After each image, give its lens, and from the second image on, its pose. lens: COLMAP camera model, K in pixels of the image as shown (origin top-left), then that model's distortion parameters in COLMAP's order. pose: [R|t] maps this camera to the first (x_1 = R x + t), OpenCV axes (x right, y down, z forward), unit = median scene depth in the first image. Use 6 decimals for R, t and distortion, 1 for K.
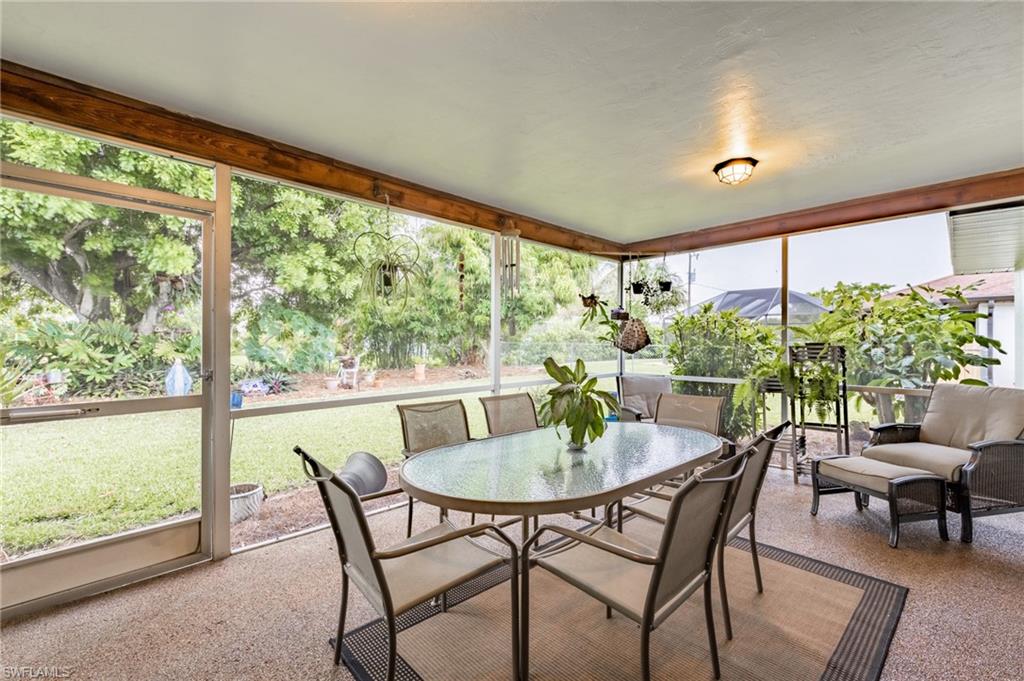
lens RADIAL K [[454.3, 0, 512.8], [0, 454.3, 332.8], [0, 0, 1]] dist [-0.001422, -0.000186]
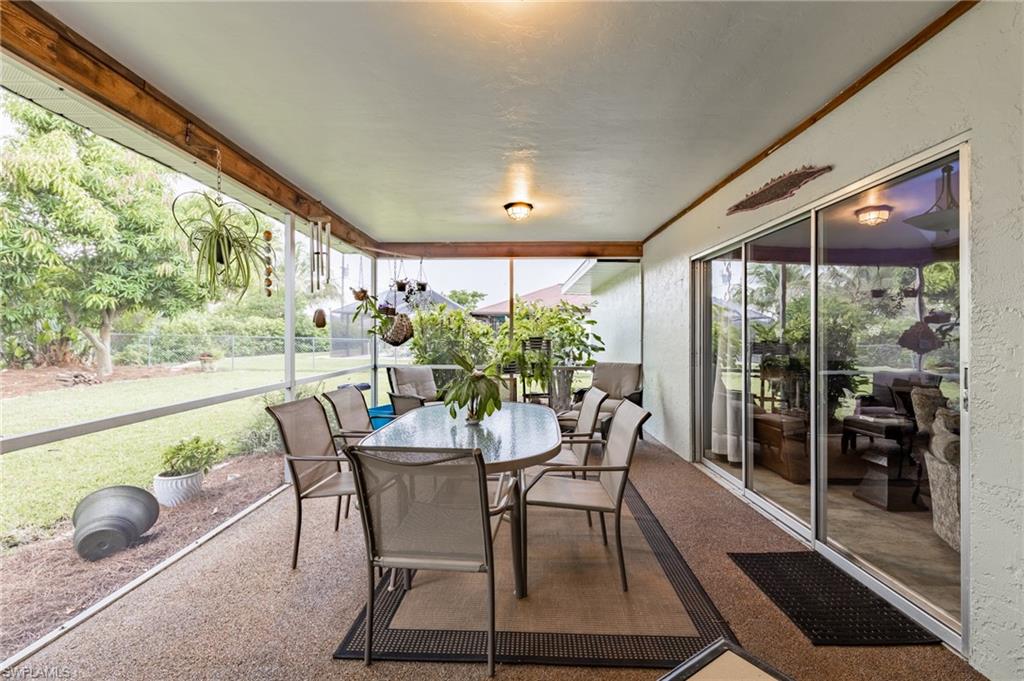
lens RADIAL K [[476.5, 0, 510.6], [0, 476.5, 322.8], [0, 0, 1]] dist [0.001442, 0.000237]
pose [[0.679330, 0.028791, 0.733268, -0.437890], [-0.024740, 0.999561, -0.016327, 0.002434], [-0.733416, -0.007049, 0.679744, 0.036638]]
